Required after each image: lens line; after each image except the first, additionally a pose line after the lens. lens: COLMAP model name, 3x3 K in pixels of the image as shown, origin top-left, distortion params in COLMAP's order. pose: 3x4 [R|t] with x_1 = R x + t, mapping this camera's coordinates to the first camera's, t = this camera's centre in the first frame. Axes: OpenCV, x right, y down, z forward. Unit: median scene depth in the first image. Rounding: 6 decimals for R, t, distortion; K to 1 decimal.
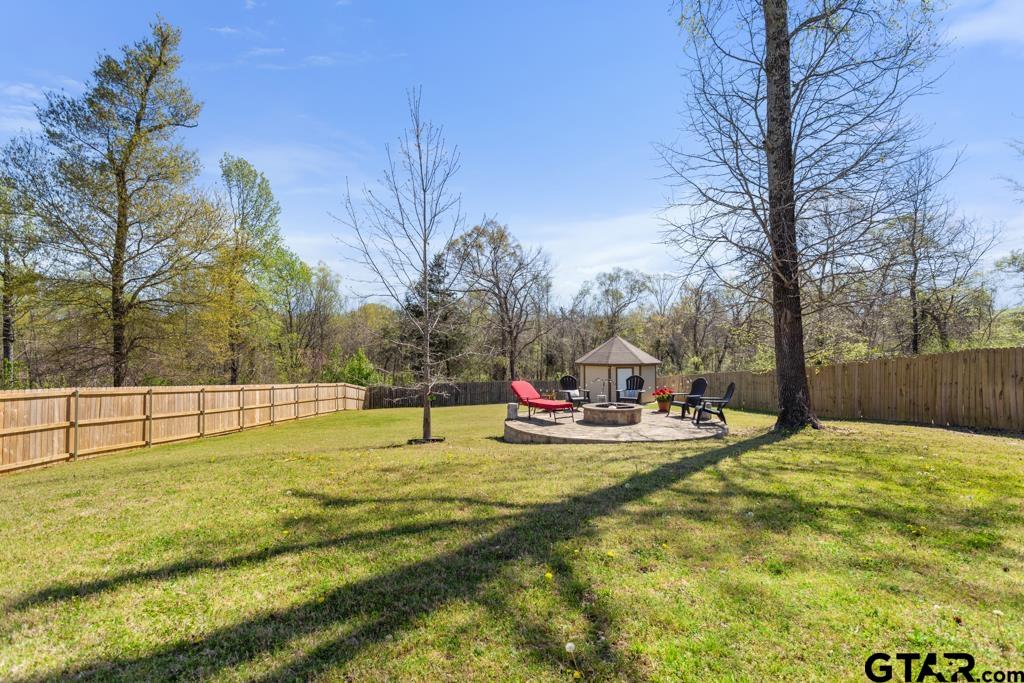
lens RADIAL K [[491.4, 0, 498.3], [0, 491.4, 344.9], [0, 0, 1]] dist [0.002897, 0.002880]
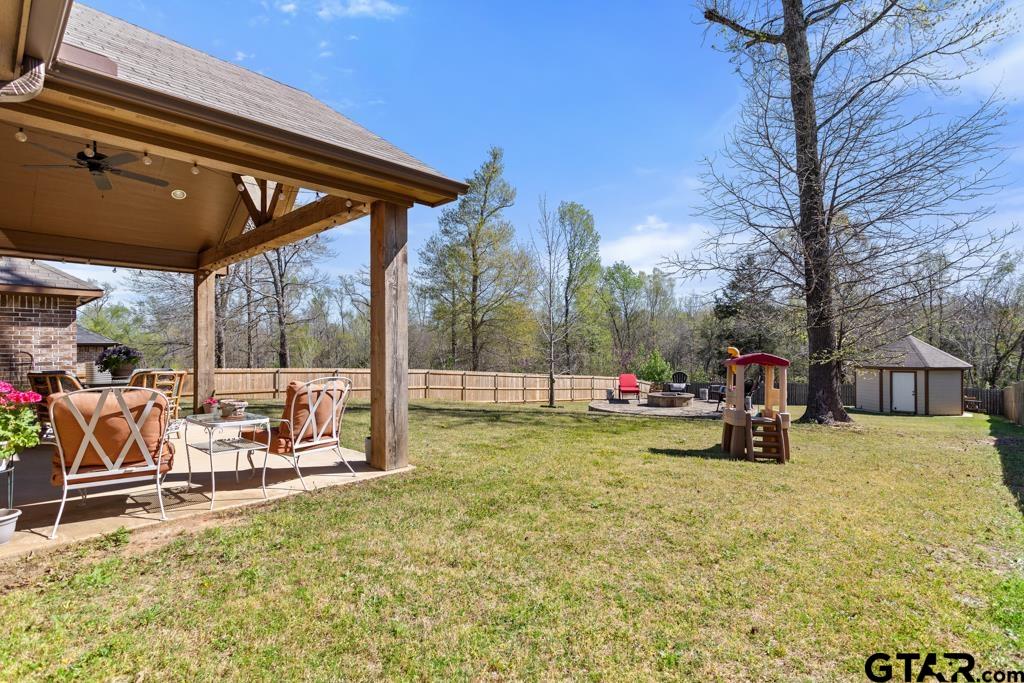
lens RADIAL K [[491.4, 0, 513.5], [0, 491.4, 358.4], [0, 0, 1]] dist [0.002897, 0.002880]
pose [[0.737795, 0.014079, -0.674878, 0.648294], [0.006316, 0.999595, 0.027758, -0.010689], [0.674995, -0.024742, 0.737407, -0.215702]]
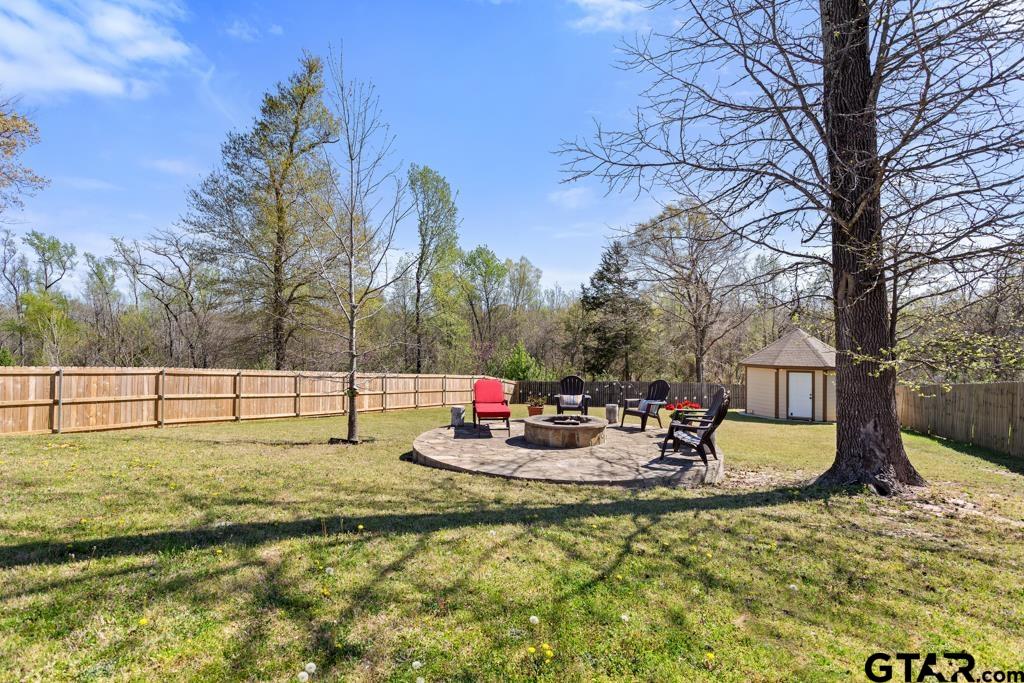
lens RADIAL K [[491.4, 0, 513.9], [0, 491.4, 347.0], [0, 0, 1]] dist [0.002897, 0.002880]
pose [[0.895505, 0.018594, -0.444662, 0.382537], [-0.012744, 0.999789, 0.016140, 0.005088], [0.444868, -0.008787, 0.895553, 0.254840]]
